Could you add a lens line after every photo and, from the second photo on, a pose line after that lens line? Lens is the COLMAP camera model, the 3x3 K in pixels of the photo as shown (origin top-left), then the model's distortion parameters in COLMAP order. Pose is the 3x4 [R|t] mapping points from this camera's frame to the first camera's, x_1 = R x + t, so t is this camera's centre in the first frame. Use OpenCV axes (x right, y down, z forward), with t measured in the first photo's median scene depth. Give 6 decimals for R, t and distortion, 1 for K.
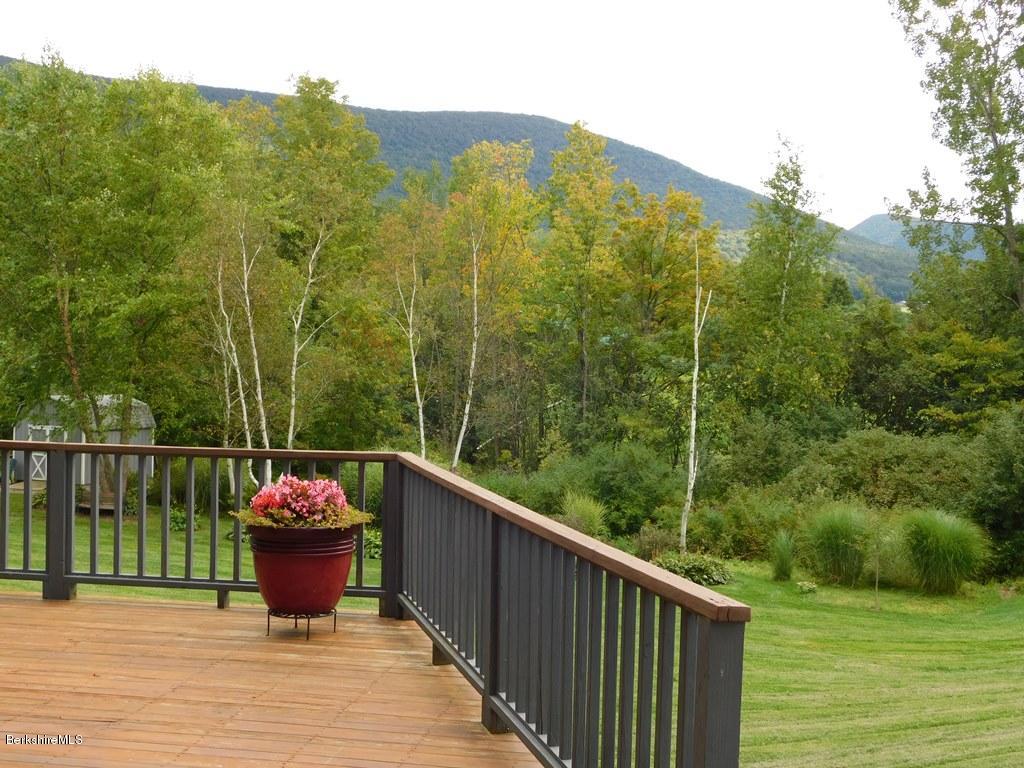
lens RADIAL K [[1396.2, 0, 513.8], [0, 1396.2, 388.9], [0, 0, 1]] dist [0.032045, 0.049078]
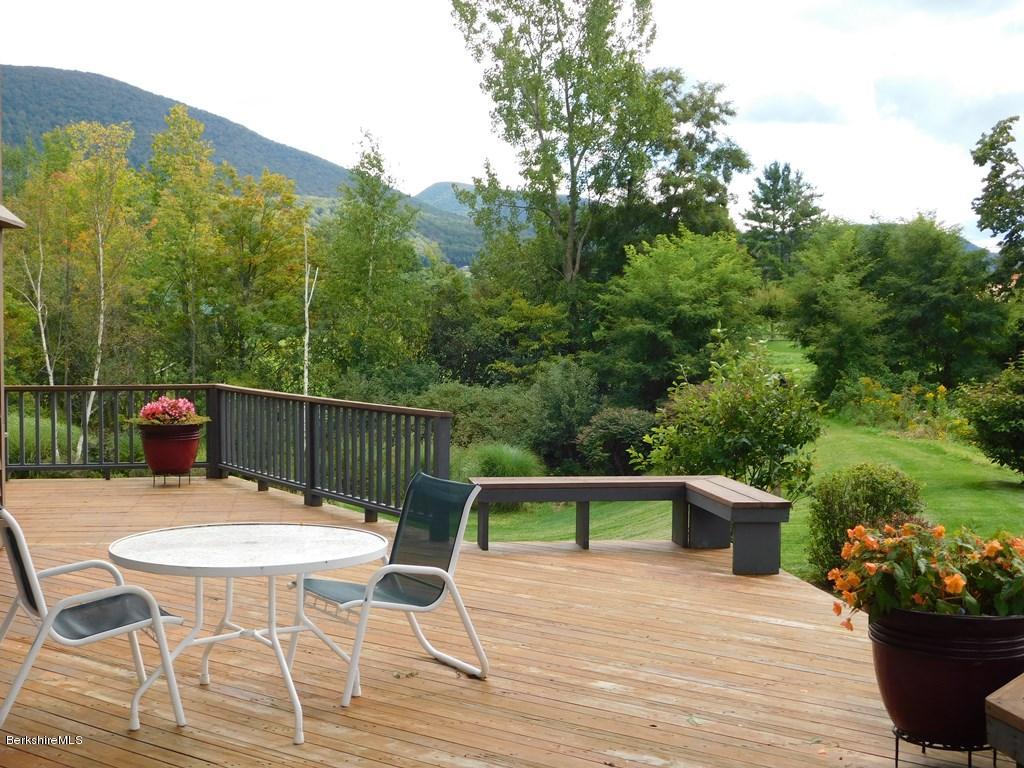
lens RADIAL K [[1396.2, 0, 513.8], [0, 1396.2, 388.9], [0, 0, 1]] dist [0.032045, 0.049078]
pose [[0.953850, -0.032625, 0.298506, -0.039386], [0.025249, 0.999274, 0.028535, 0.001757], [-0.299220, -0.019682, 0.953981, -0.125022]]
